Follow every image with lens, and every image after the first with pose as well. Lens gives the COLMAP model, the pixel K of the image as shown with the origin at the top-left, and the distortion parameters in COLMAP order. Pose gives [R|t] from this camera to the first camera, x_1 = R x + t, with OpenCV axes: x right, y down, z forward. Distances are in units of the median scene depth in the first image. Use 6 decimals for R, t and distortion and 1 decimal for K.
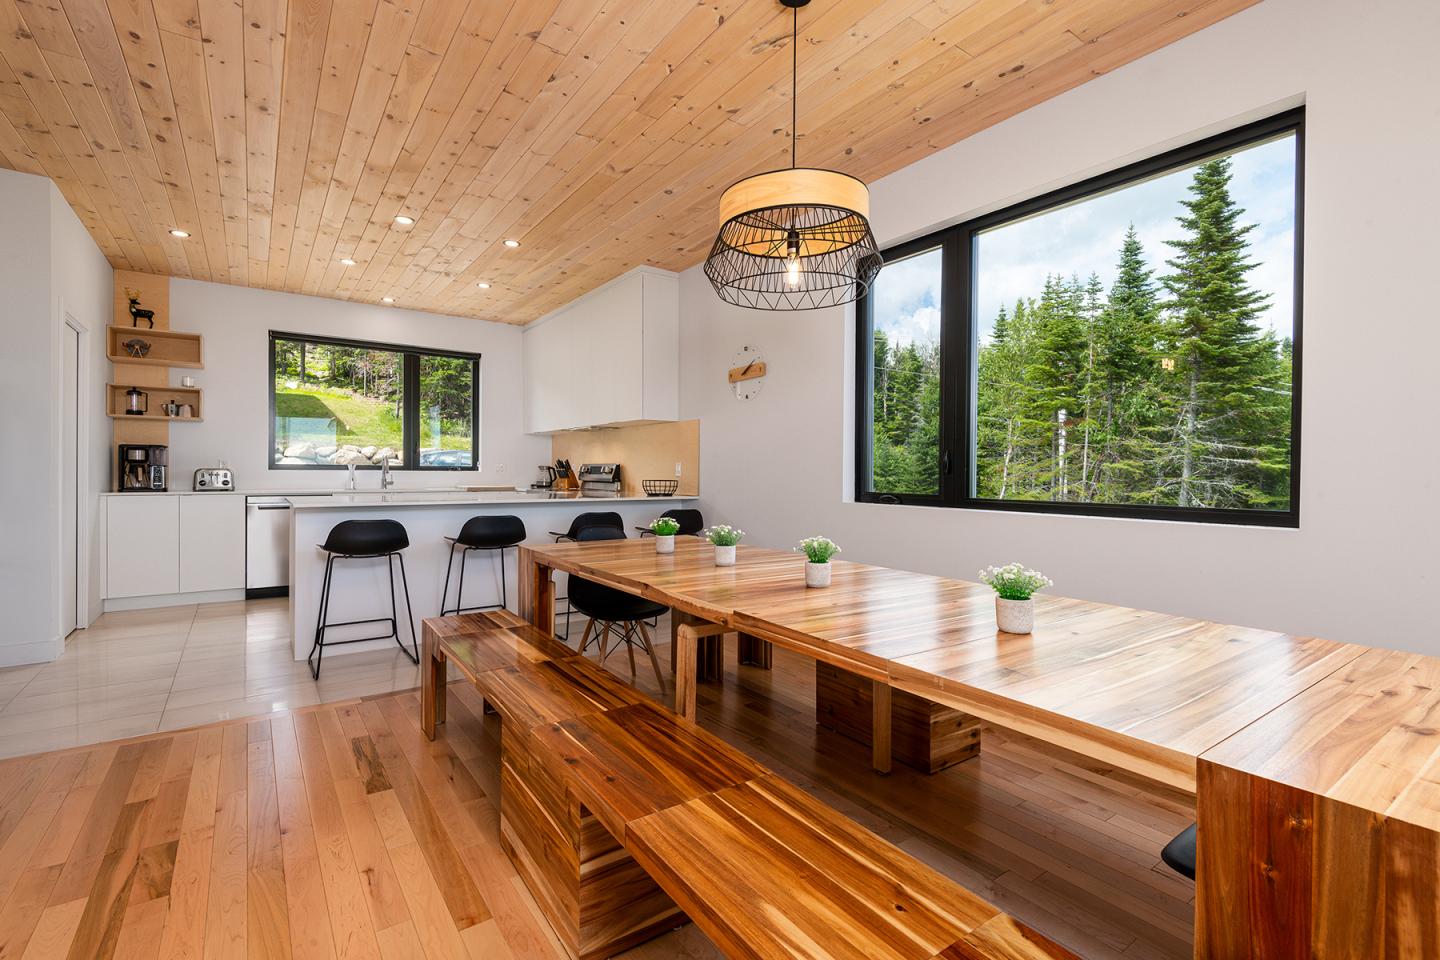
lens RADIAL K [[655.2, 0, 739.9], [0, 655.2, 477.7], [0, 0, 1]] dist [0.013429, -0.009115]
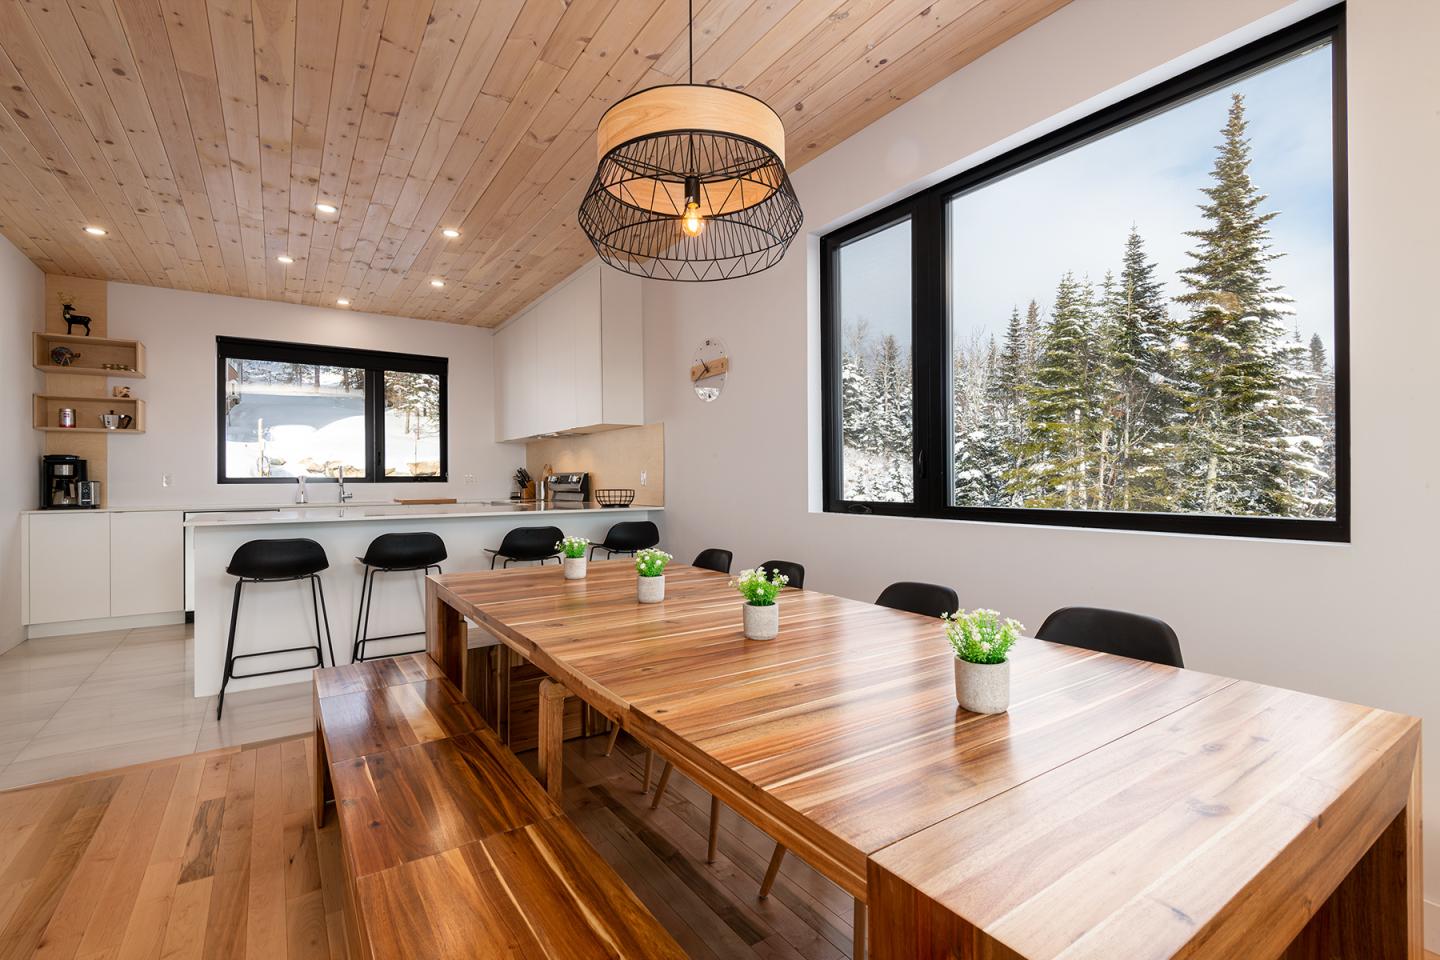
lens RADIAL K [[655.2, 0, 739.9], [0, 655.2, 477.7], [0, 0, 1]] dist [0.013429, -0.009115]
pose [[0.999551, -0.013556, -0.026723, 0.074853], [0.013264, 0.999851, -0.011069, -0.000517], [0.026869, 0.010709, 0.999582, 0.099648]]
